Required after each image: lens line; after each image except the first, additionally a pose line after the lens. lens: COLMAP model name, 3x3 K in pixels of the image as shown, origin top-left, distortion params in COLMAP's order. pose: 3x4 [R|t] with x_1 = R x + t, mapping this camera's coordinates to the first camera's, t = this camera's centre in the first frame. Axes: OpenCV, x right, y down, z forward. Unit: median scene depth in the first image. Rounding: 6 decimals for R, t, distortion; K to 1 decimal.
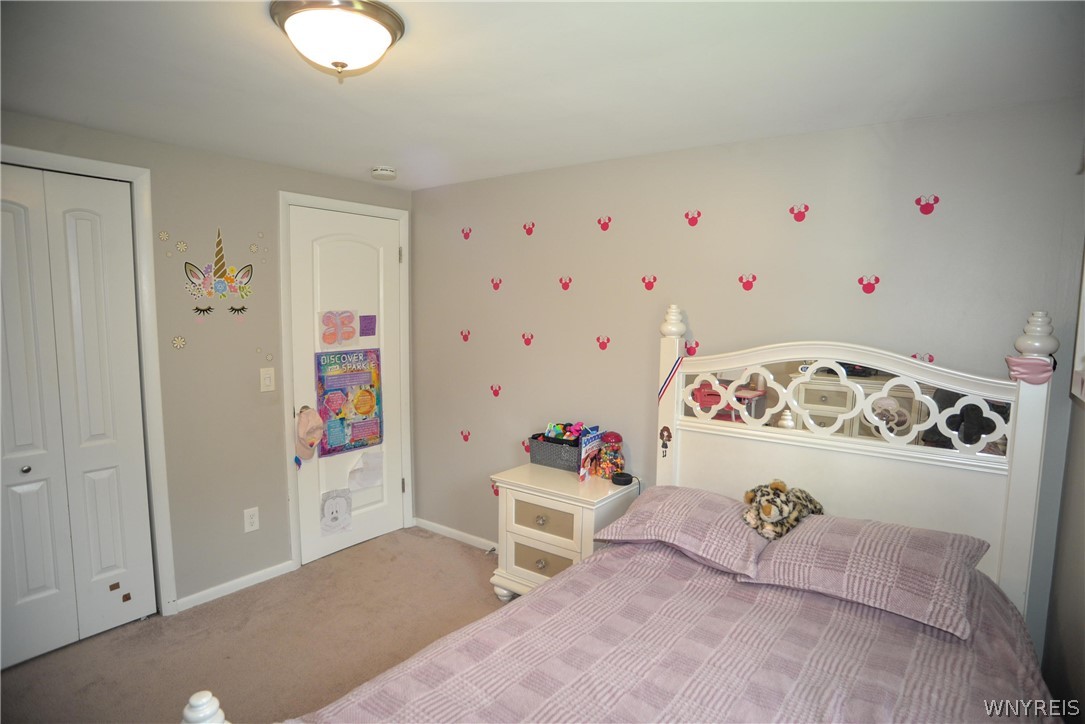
lens RADIAL K [[594.6, 0, 547.9], [0, 594.6, 364.9], [0, 0, 1]] dist [-0.117037, 0.063848]
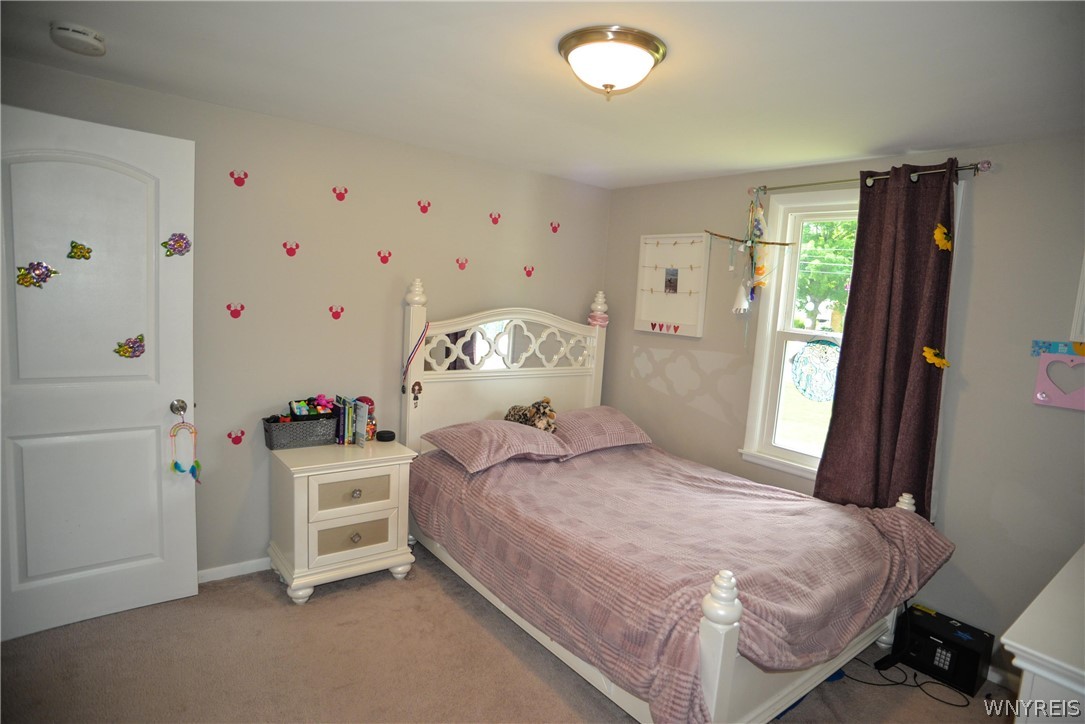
lens RADIAL K [[594.6, 0, 547.9], [0, 594.6, 364.9], [0, 0, 1]] dist [-0.117037, 0.063848]
pose [[0.257702, -0.114843, 0.959375, -0.875490], [0.035554, 0.993366, 0.109361, -0.050194], [-0.965570, 0.005927, 0.260075, 0.441630]]
